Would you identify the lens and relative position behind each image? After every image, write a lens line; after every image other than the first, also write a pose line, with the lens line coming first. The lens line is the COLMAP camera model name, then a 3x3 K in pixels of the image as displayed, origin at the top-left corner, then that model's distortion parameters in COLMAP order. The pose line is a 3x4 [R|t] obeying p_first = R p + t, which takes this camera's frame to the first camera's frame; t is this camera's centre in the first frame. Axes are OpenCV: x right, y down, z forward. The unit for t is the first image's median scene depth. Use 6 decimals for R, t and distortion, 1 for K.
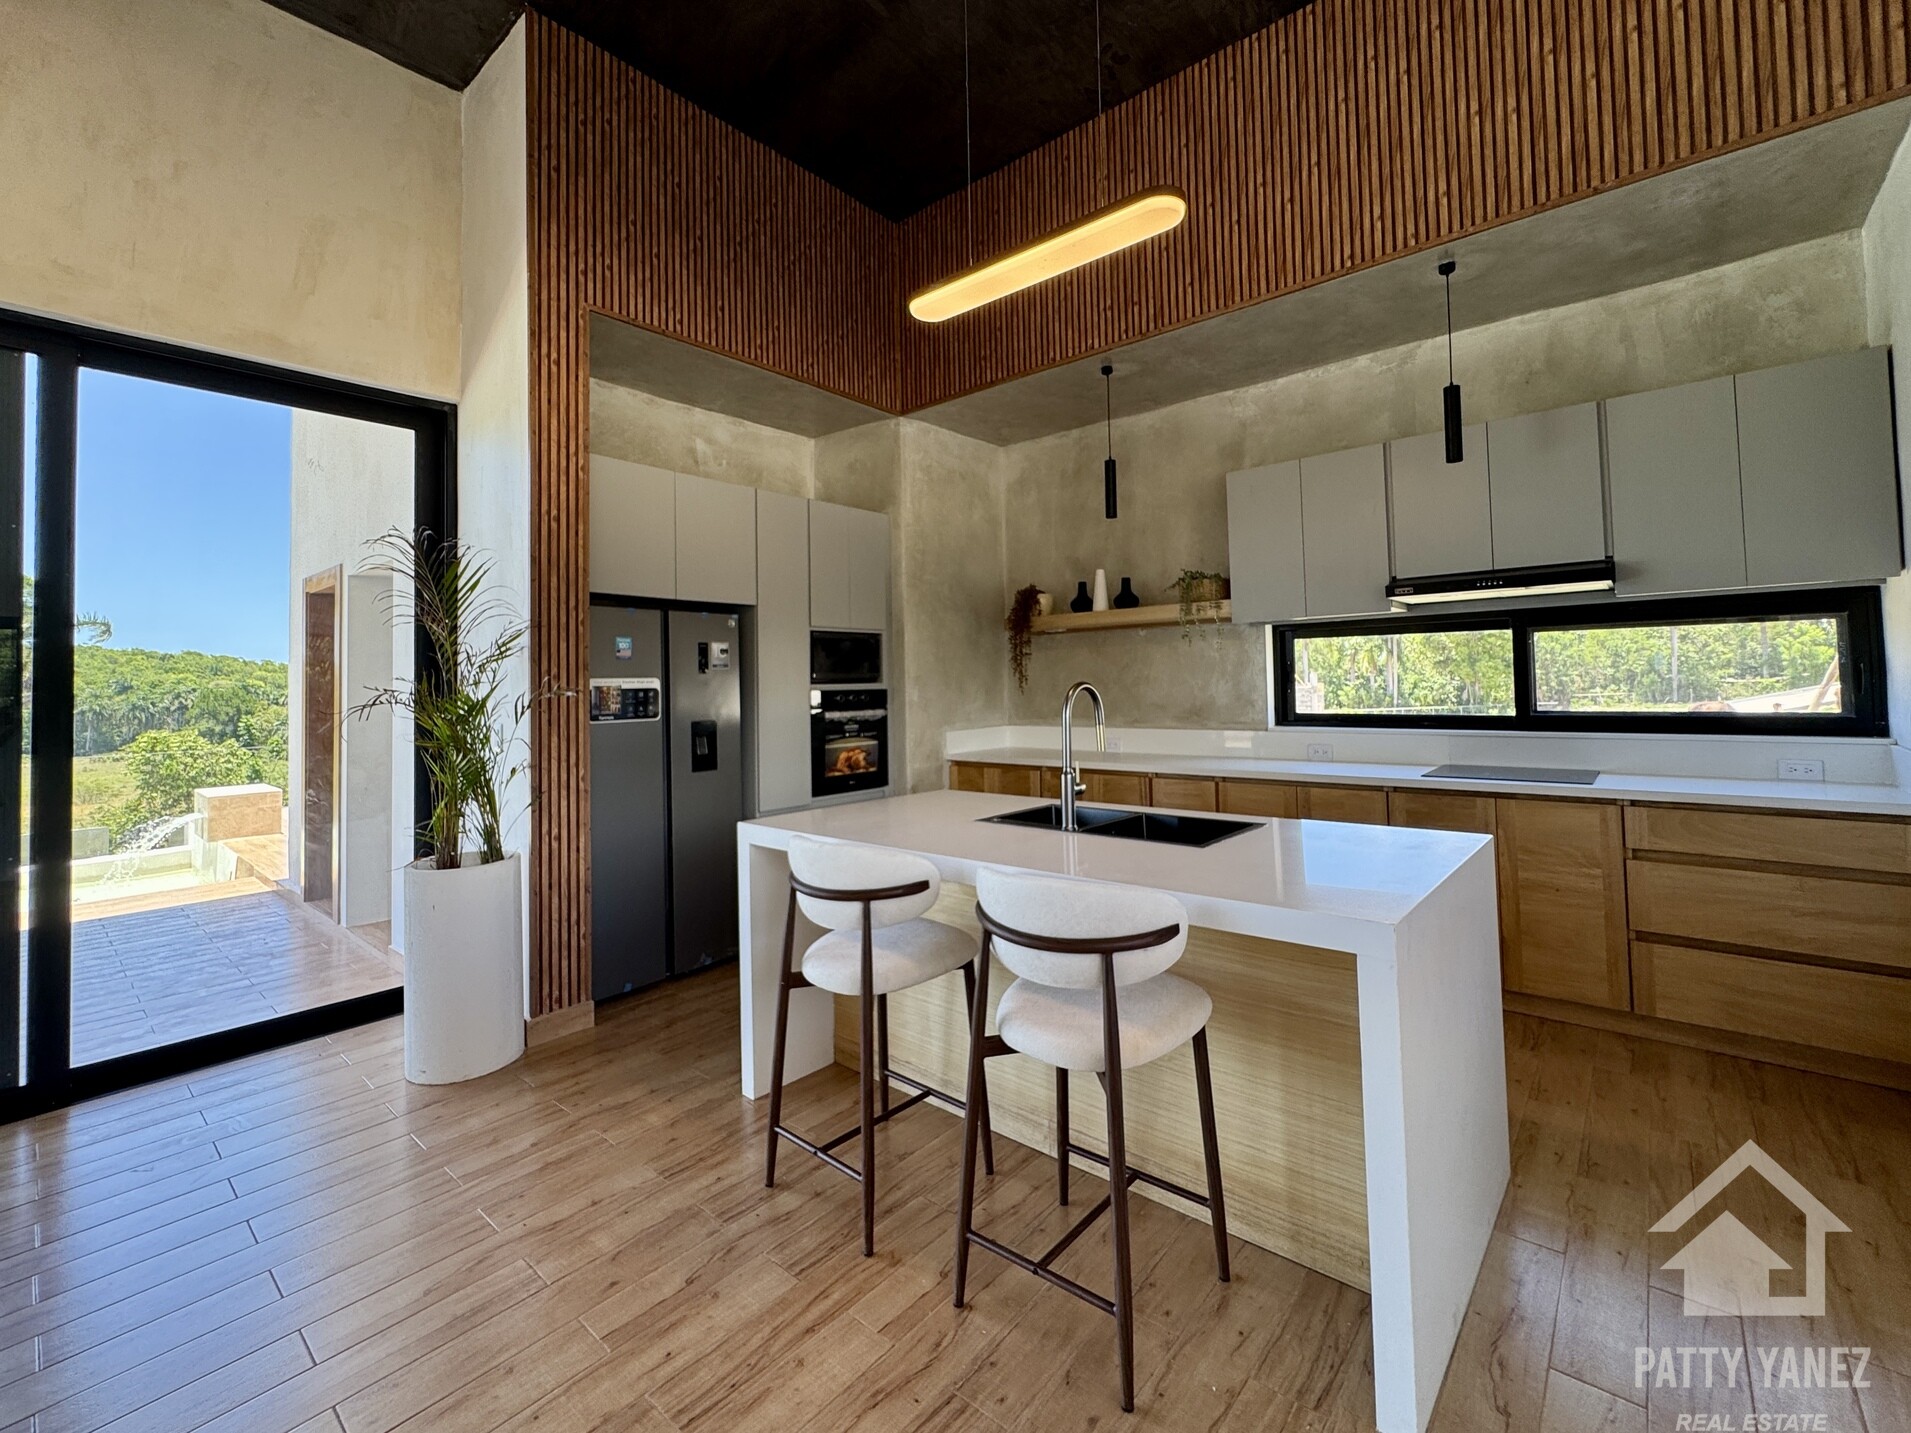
lens RADIAL K [[821.8, 0, 958.6], [0, 821.8, 657.2], [0, 0, 1]] dist [0.000738, 0.000388]
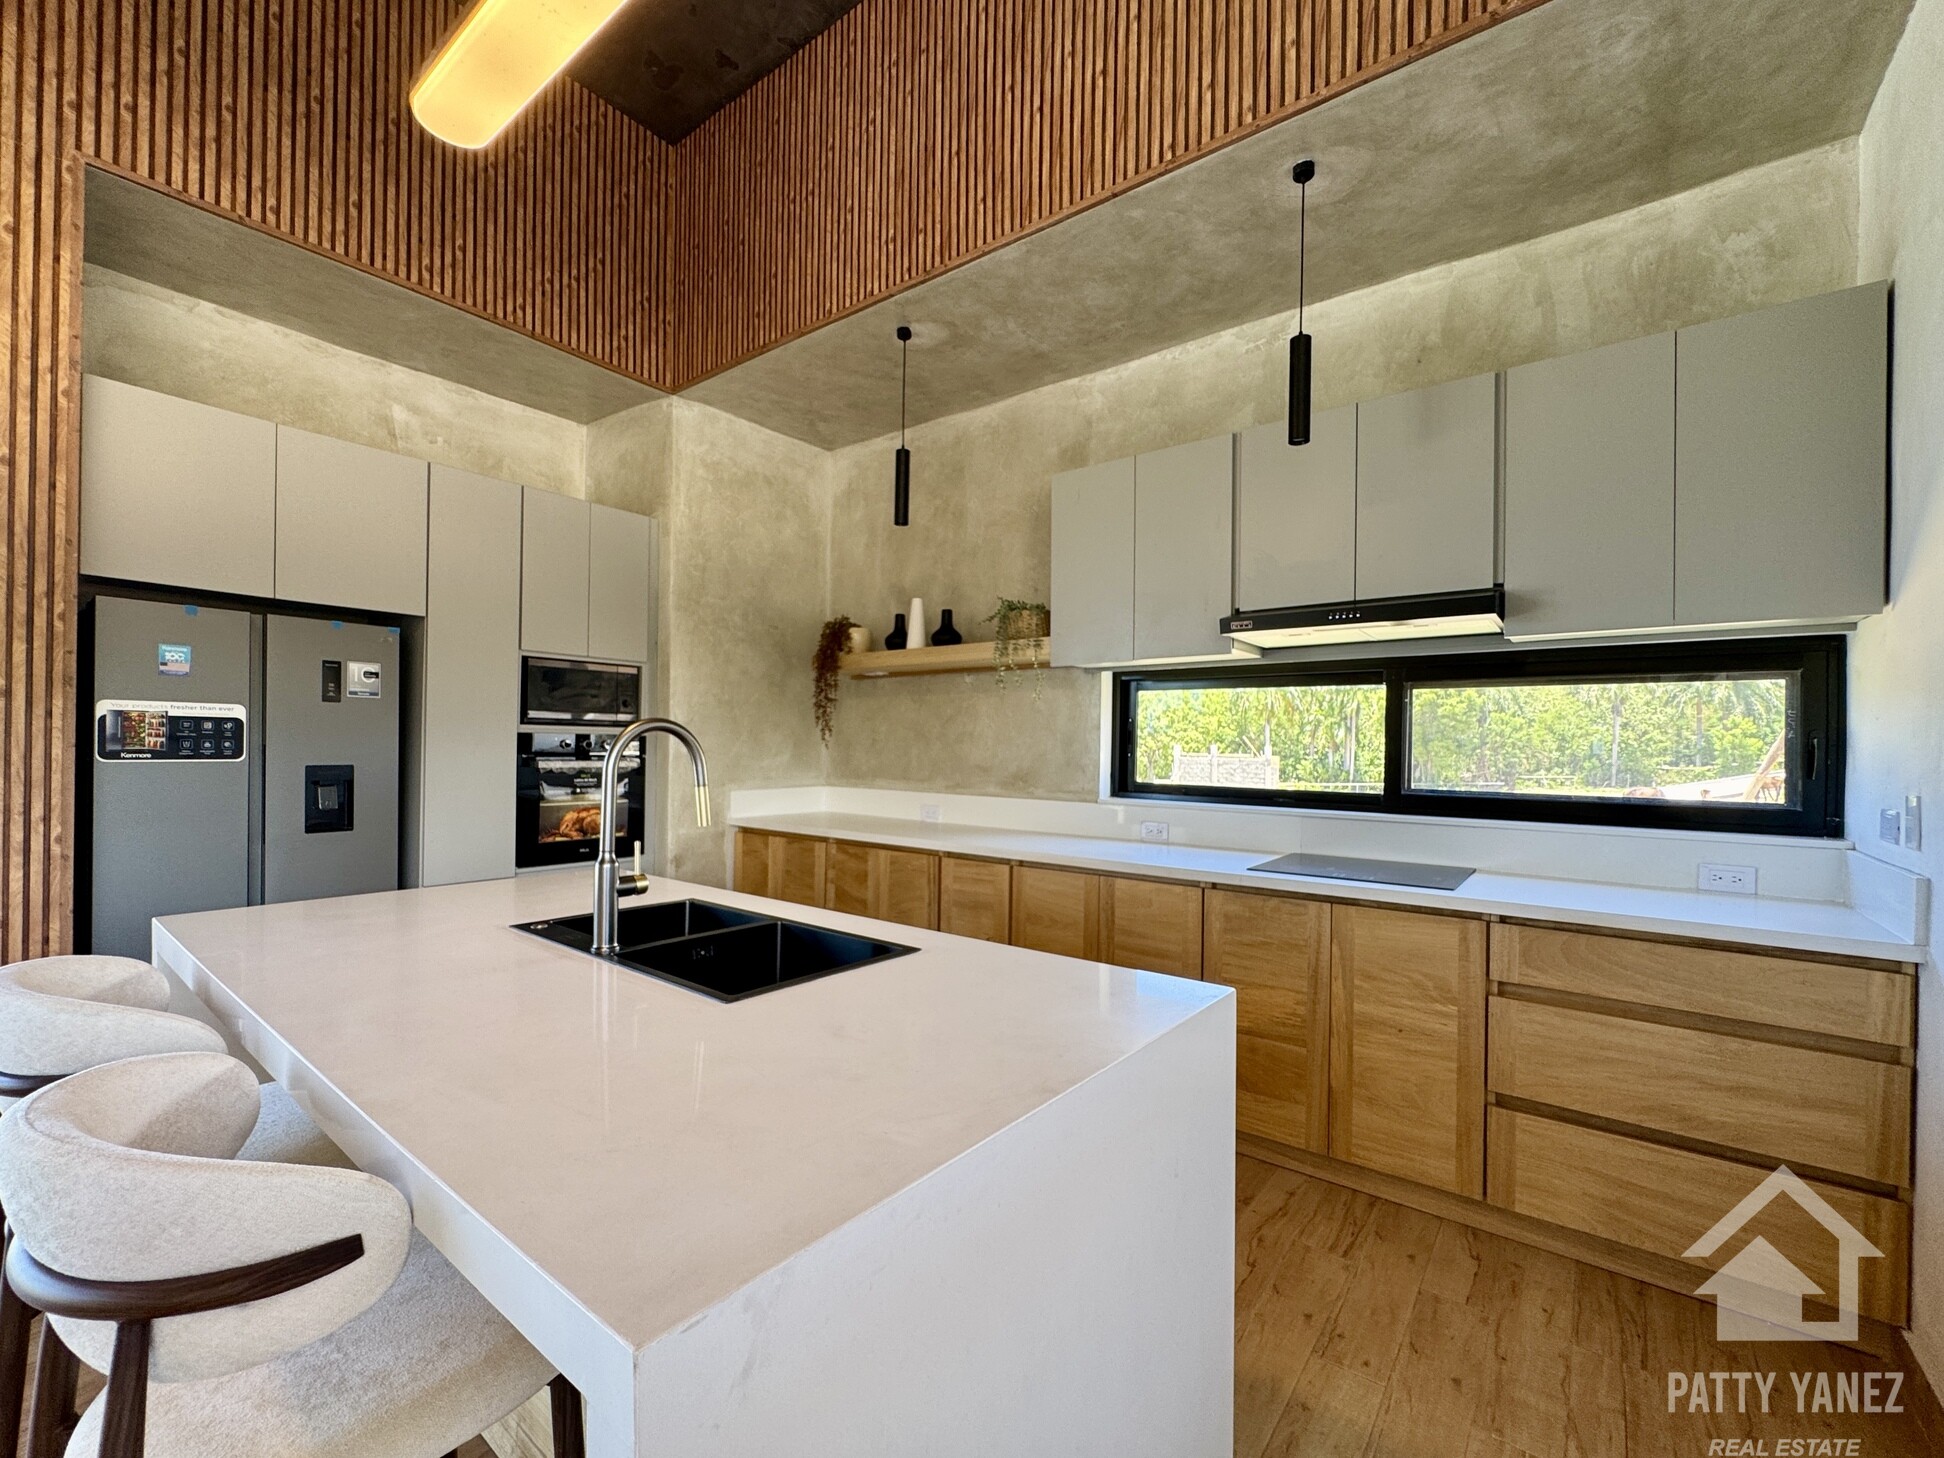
lens RADIAL K [[804.3, 0, 971.3], [0, 804.3, 748.7], [0, 0, 1]] dist [-0.000268, 0.000014]
pose [[0.998585, 0.035311, 0.039769, 0.251814], [-0.036689, 0.998732, 0.034467, 0.015772], [-0.038501, -0.035877, 0.998614, 0.248864]]
